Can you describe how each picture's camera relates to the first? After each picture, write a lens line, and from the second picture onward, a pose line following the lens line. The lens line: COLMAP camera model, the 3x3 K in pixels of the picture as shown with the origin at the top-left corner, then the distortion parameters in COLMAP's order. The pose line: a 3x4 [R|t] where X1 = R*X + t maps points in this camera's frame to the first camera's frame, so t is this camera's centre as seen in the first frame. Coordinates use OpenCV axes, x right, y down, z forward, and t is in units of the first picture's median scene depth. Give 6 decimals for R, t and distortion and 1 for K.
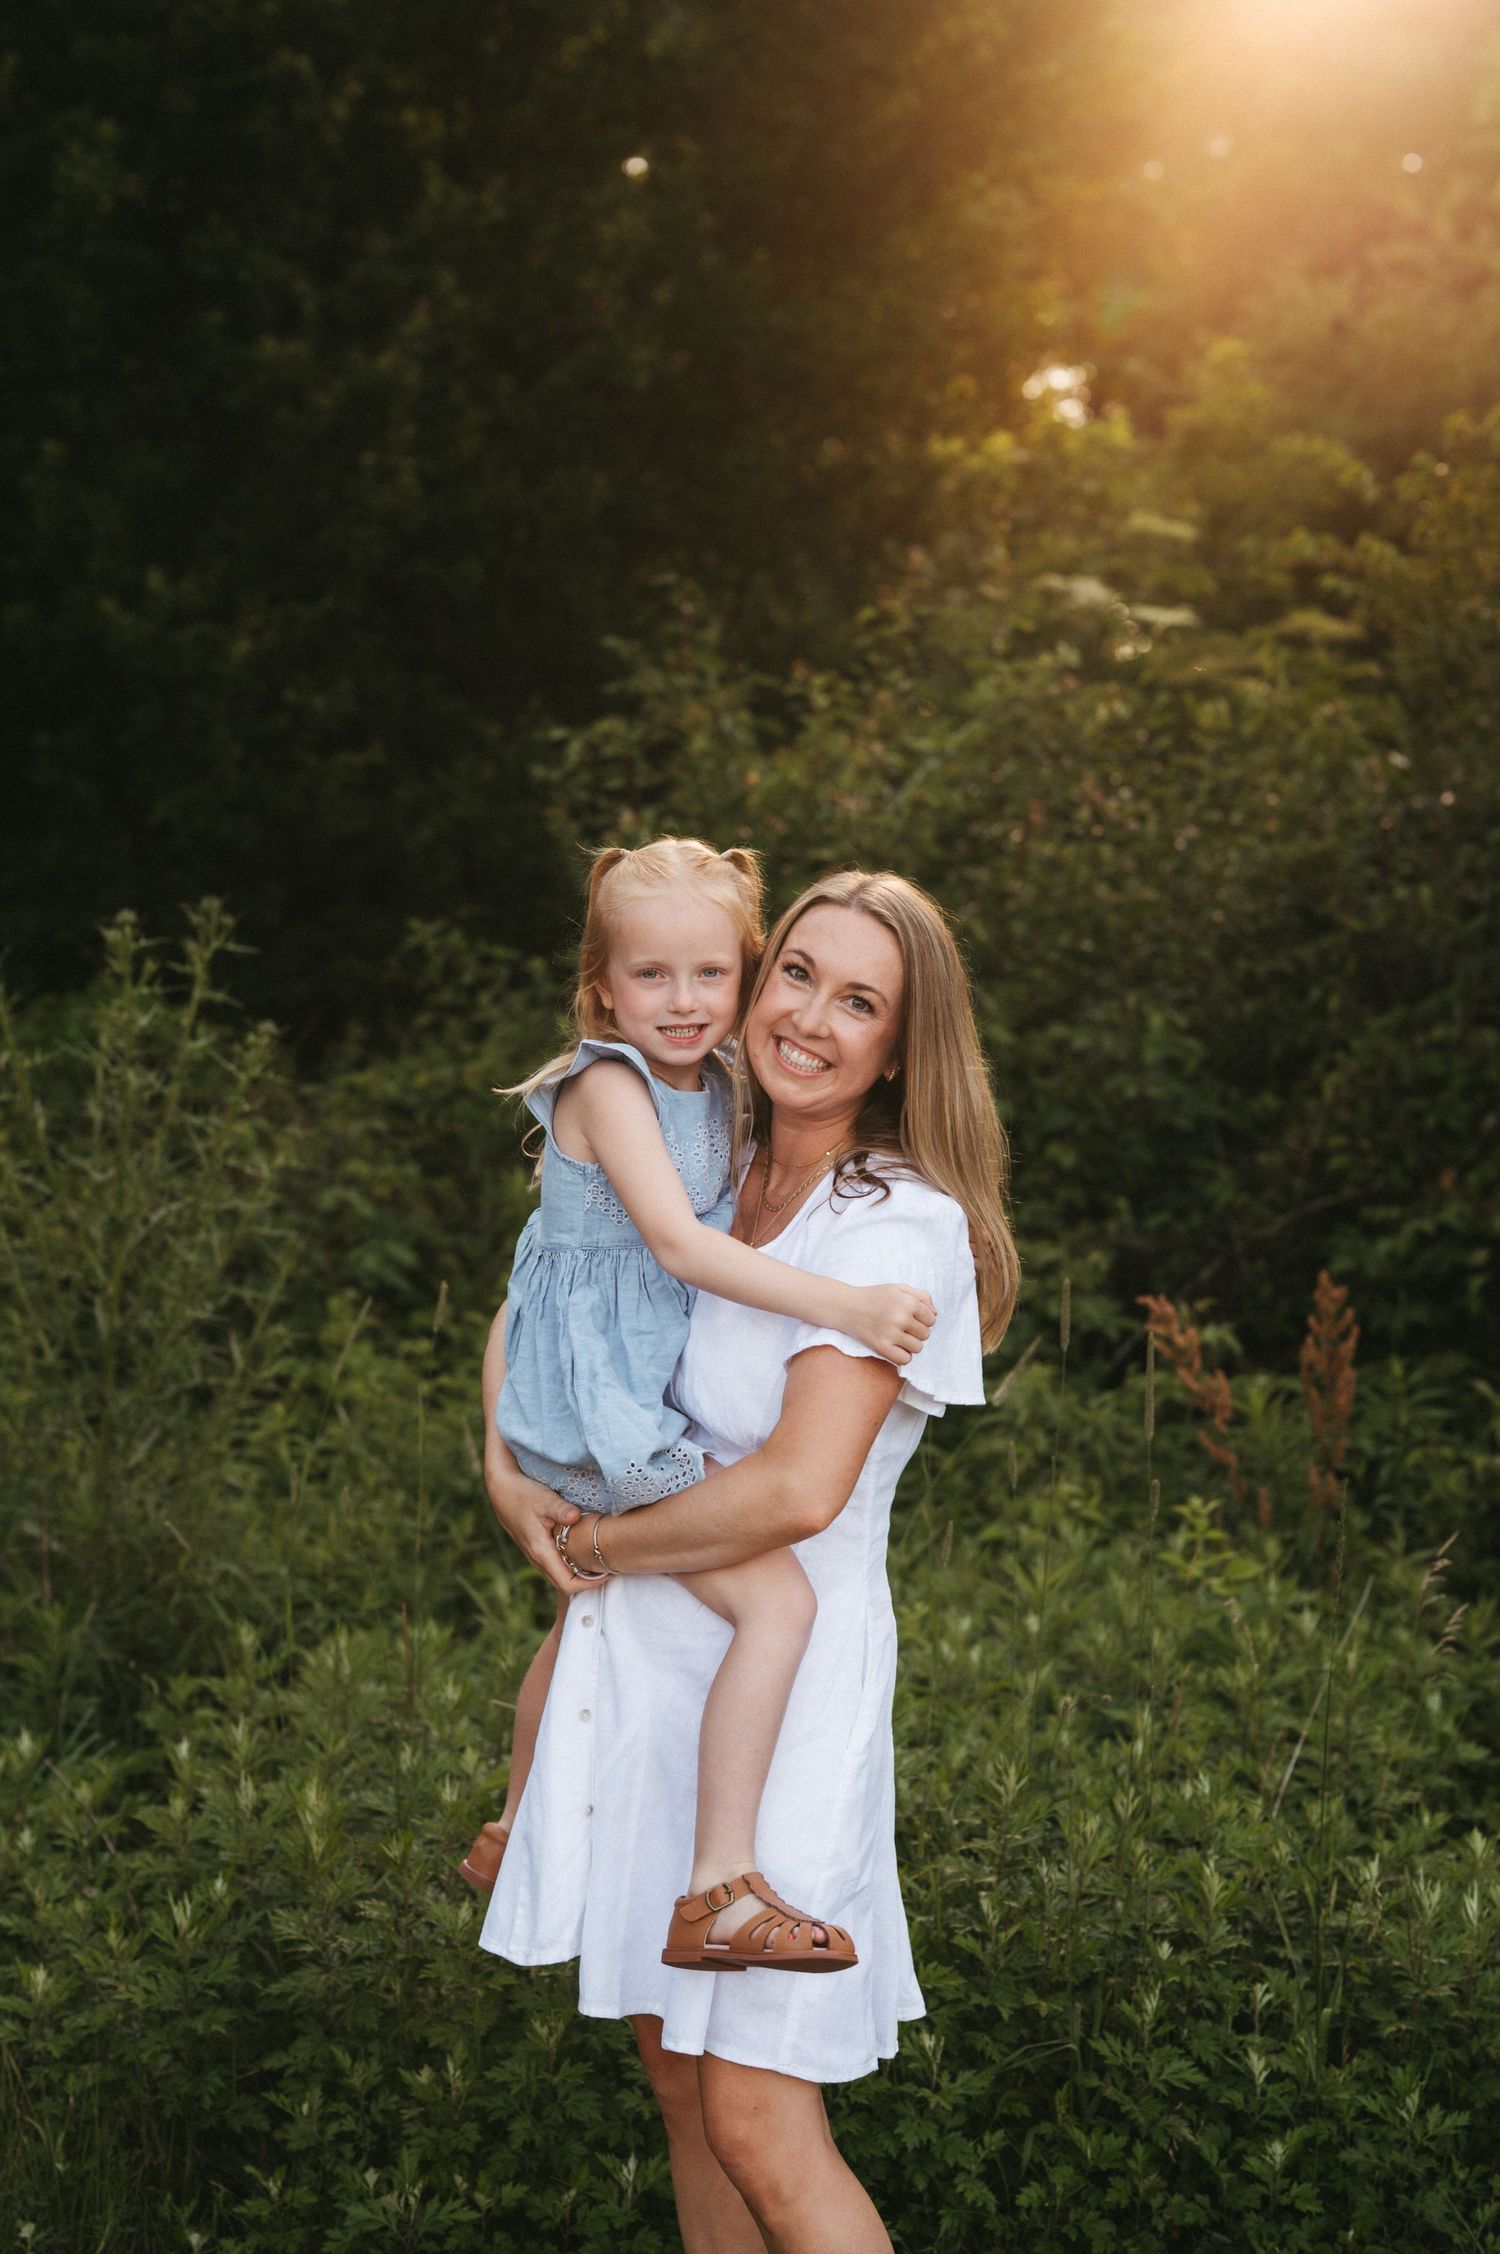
lens RADIAL K [[3252.2, 0, 752.1], [0, 3252.2, 1125.5], [0, 0, 1]] dist [-0.009262, 0.043434]
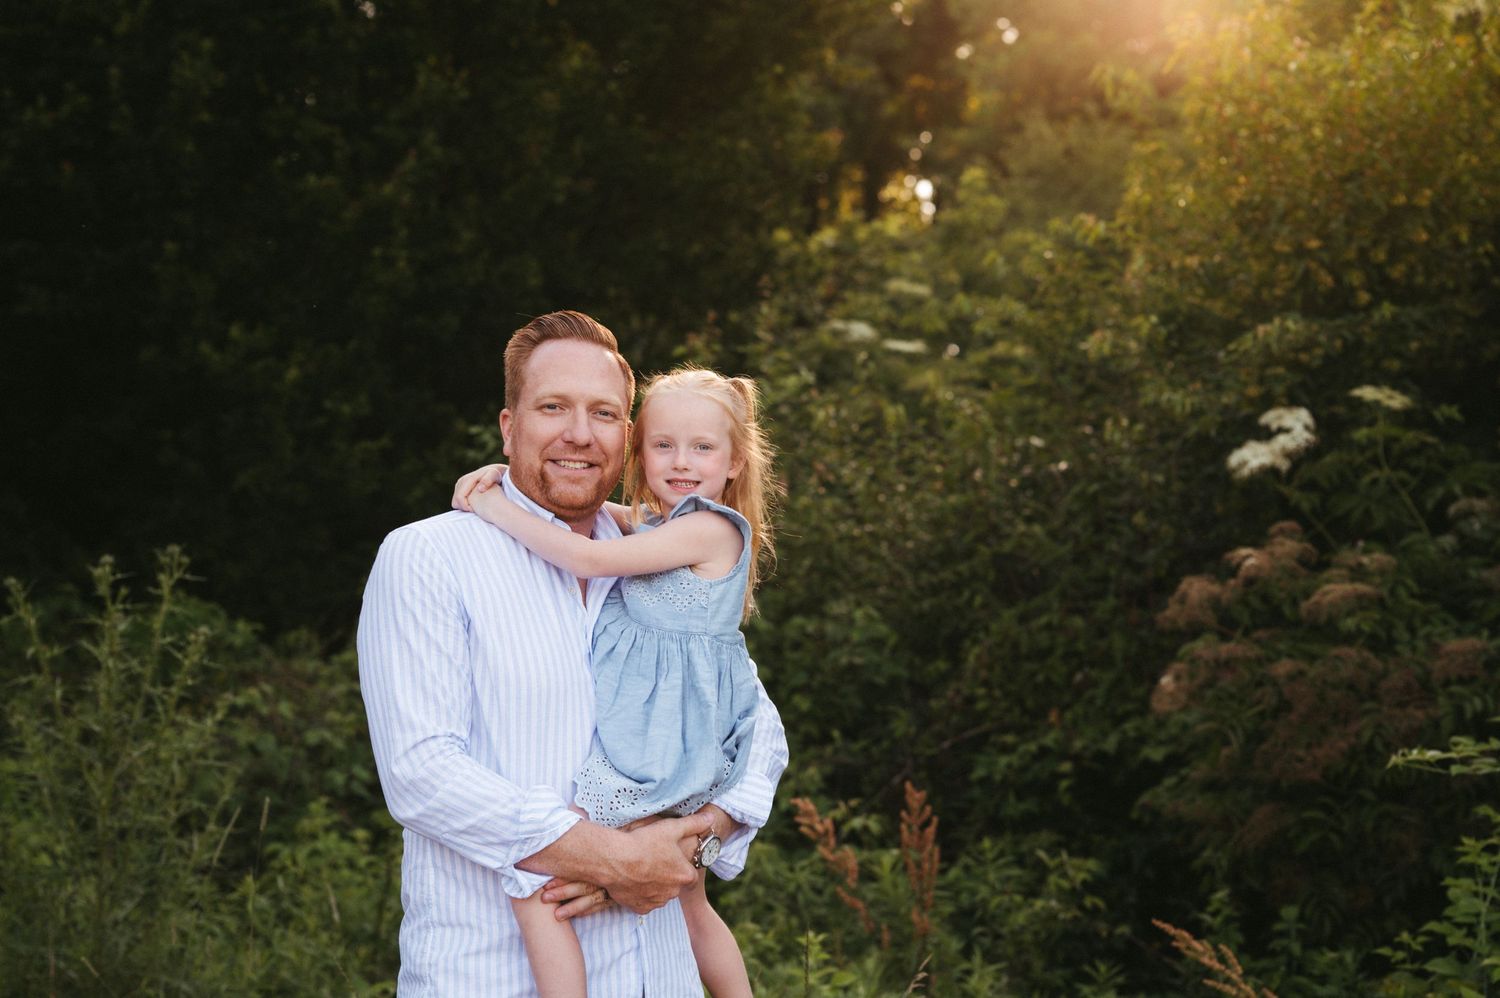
lens RADIAL K [[2169.5, 0, 746.8], [0, 2169.5, 506.9], [0, 0, 1]] dist [-0.014189, 0.050976]
pose [[0.999932, -0.011209, 0.003303, 0.093865], [0.011433, 0.996887, -0.078017, -0.004494], [-0.002418, 0.078049, 0.996947, -0.025570]]
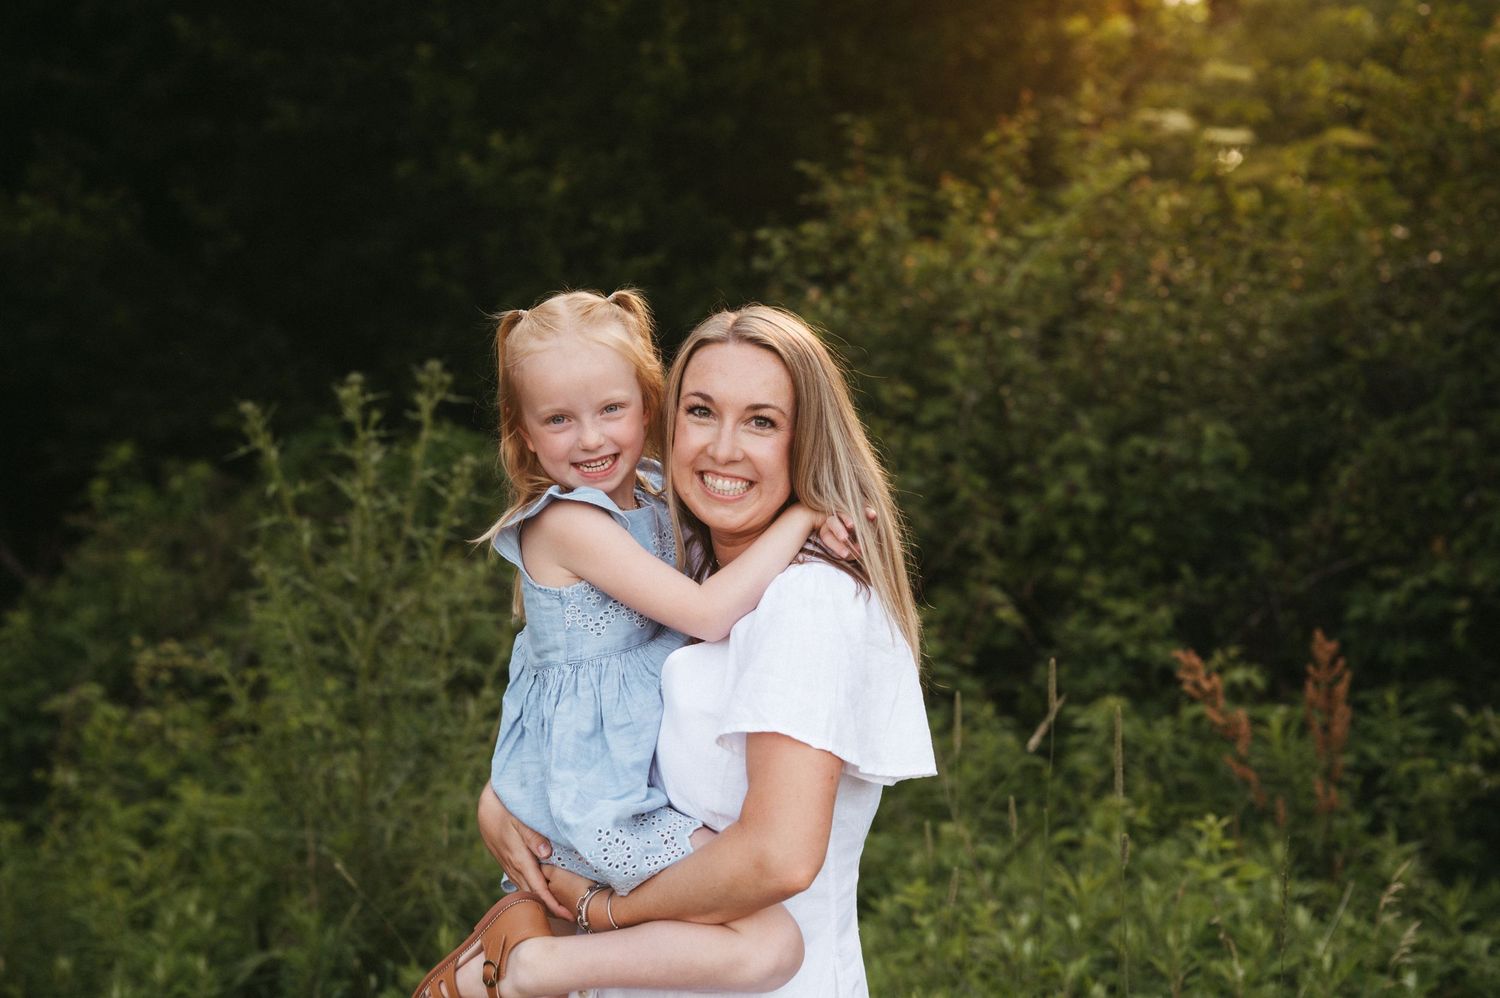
lens RADIAL K [[2164.3, 0, 778.9], [0, 2164.3, 497.2], [0, 0, 1]] dist [-0.009262, 0.043434]
pose [[0.994329, -0.027386, -0.102763, 0.053815], [0.026828, 0.999617, -0.006803, -0.005405], [0.102910, 0.004008, 0.994683, 0.140517]]
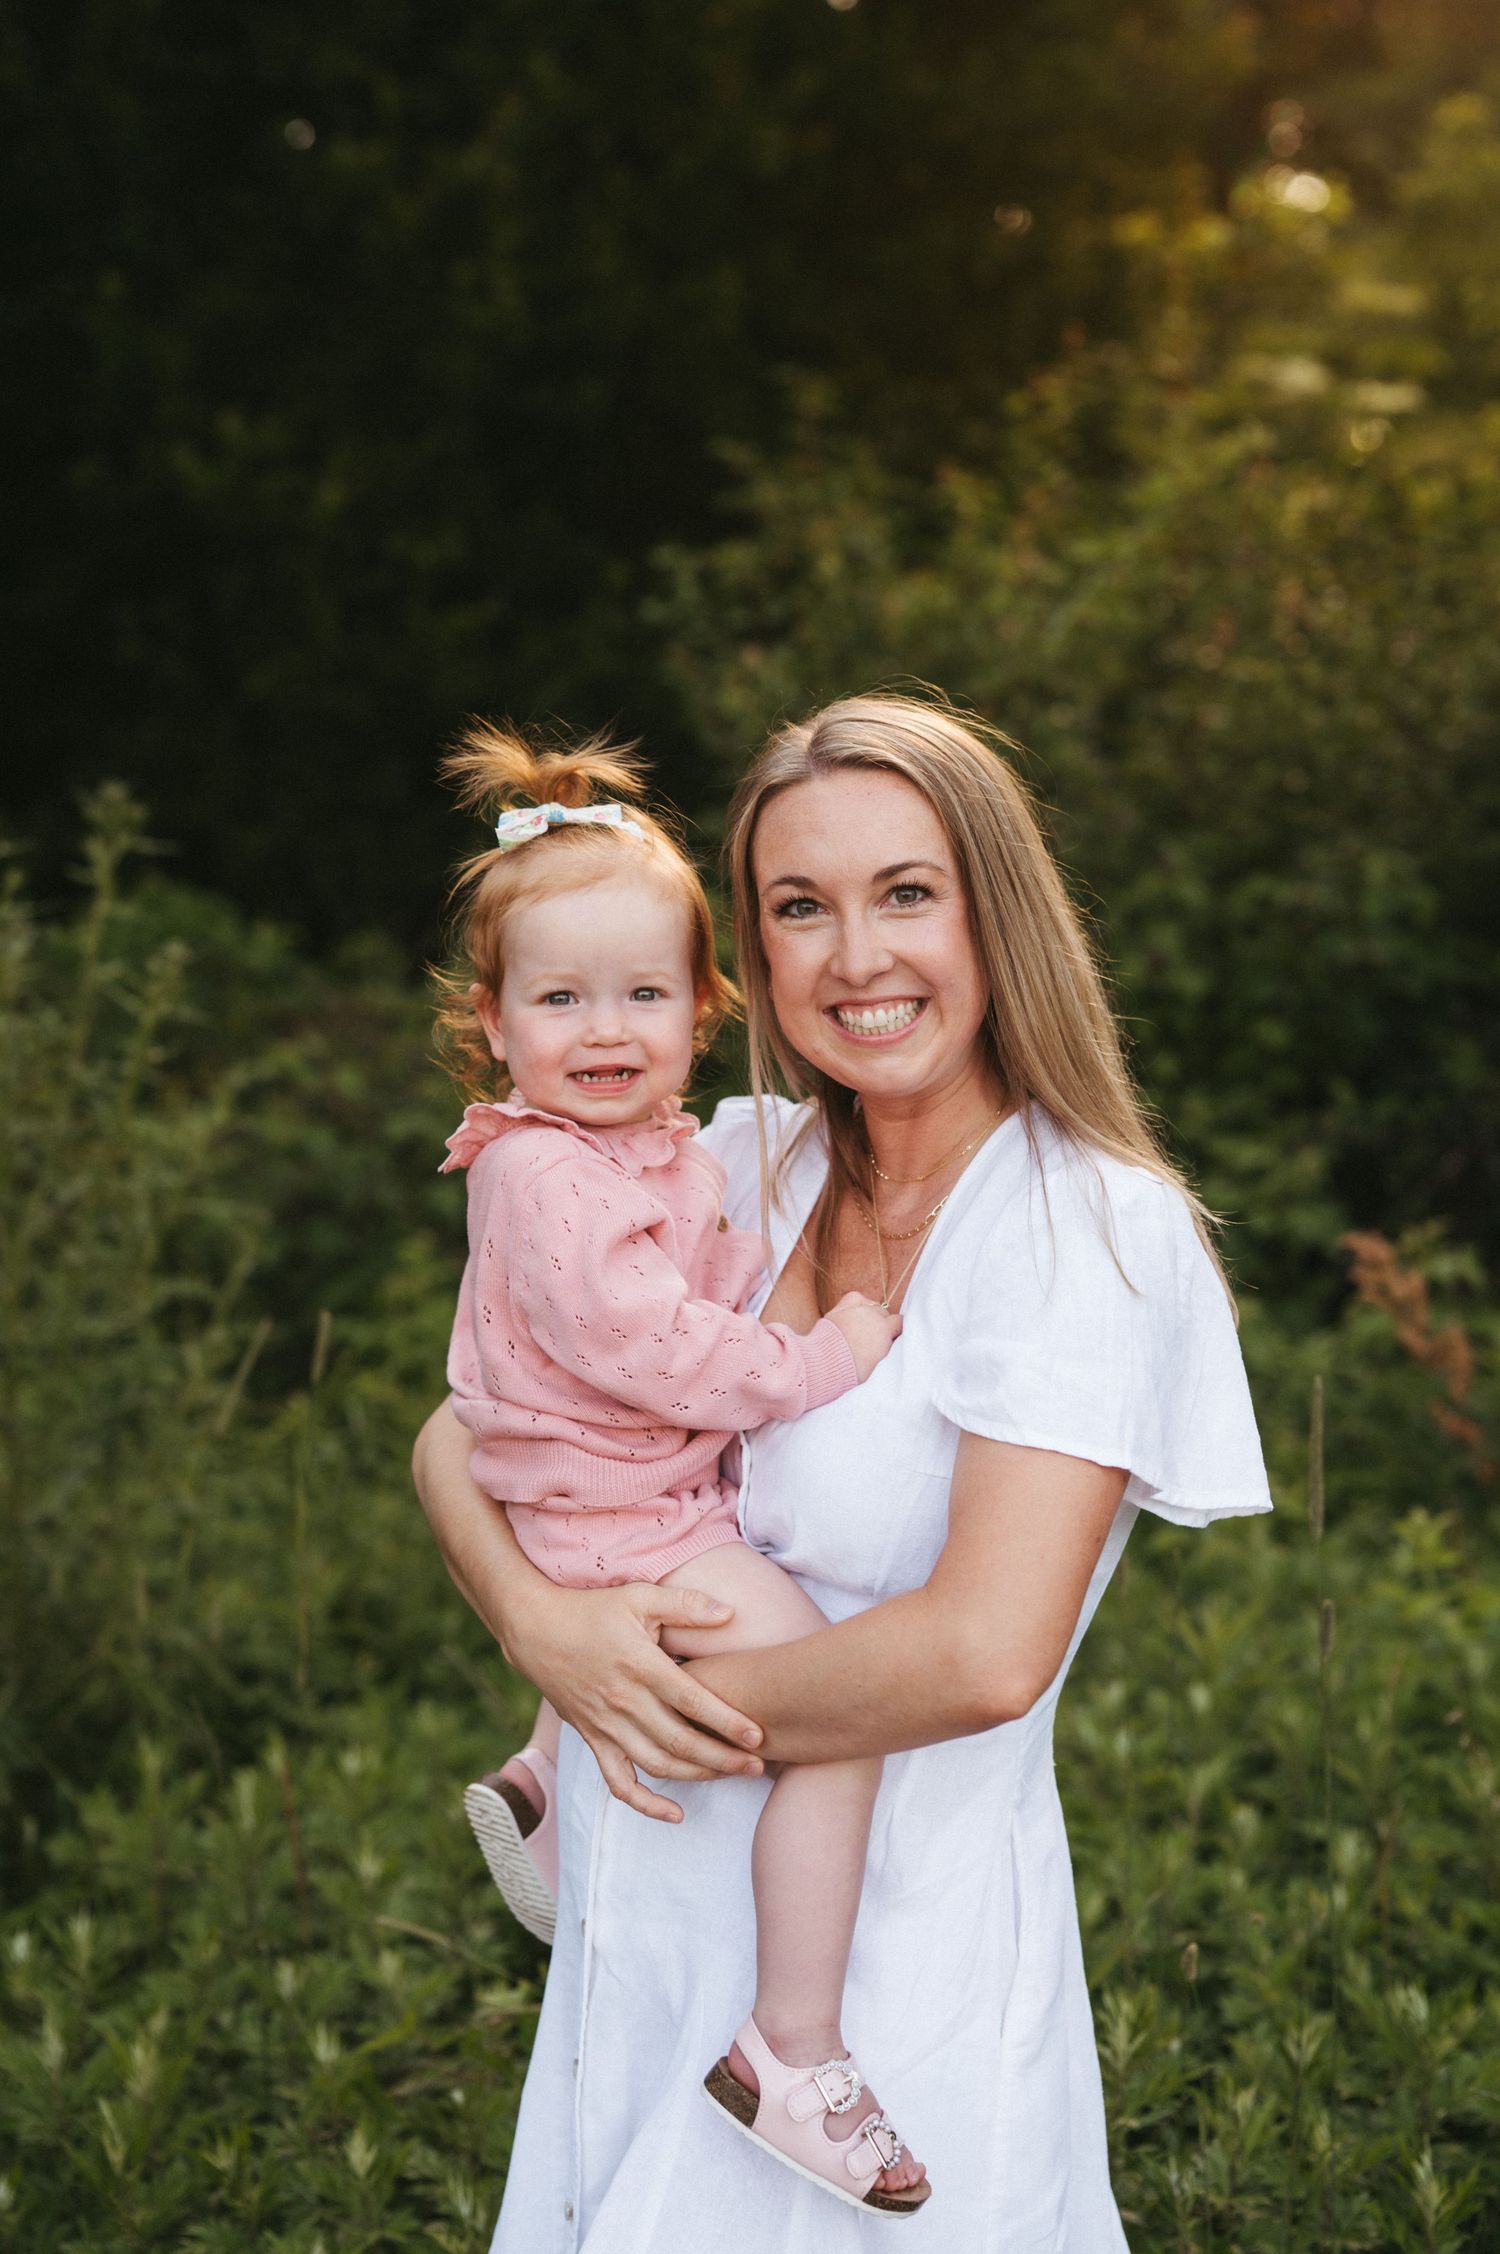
lens RADIAL K [[3245.6, 0, 751.2], [0, 3245.6, 1096.7], [0, 0, 1]] dist [-0.010914, 0.041723]
pose [[0.995313, -0.045585, -0.085285, 0.045378], [0.048591, 0.998256, 0.033515, -0.012559], [0.083609, -0.037502, 0.995793, 0.215873]]
